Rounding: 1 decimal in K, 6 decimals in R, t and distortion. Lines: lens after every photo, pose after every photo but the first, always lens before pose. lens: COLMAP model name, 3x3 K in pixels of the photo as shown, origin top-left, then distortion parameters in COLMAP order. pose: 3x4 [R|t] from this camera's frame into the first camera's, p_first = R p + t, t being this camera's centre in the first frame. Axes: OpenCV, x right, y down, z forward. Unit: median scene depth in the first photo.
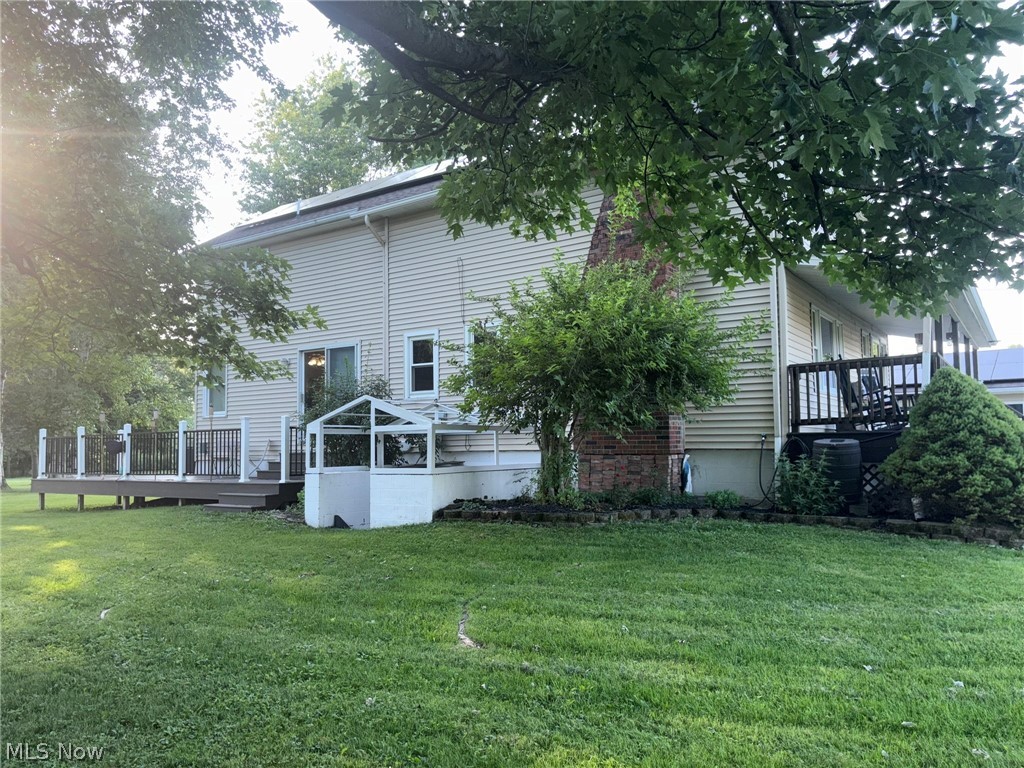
lens RADIAL K [[789.5, 0, 512.0], [0, 789.5, 384.0], [0, 0, 1]] dist [0.045659, -0.003243]
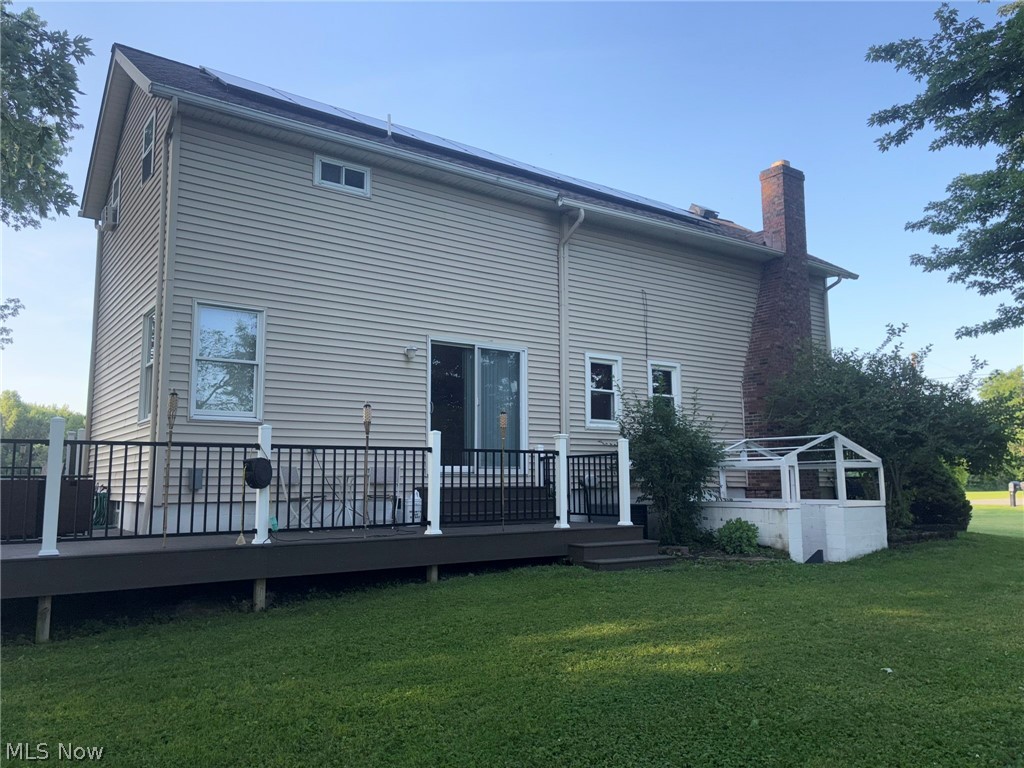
lens RADIAL K [[789.5, 0, 512.0], [0, 789.5, 384.0], [0, 0, 1]] dist [0.045659, -0.003243]
pose [[0.317989, 0.128553, 0.939339, -0.987407], [-0.074856, 0.991076, -0.110293, 0.075714], [-0.945135, -0.035244, 0.324774, 0.799326]]
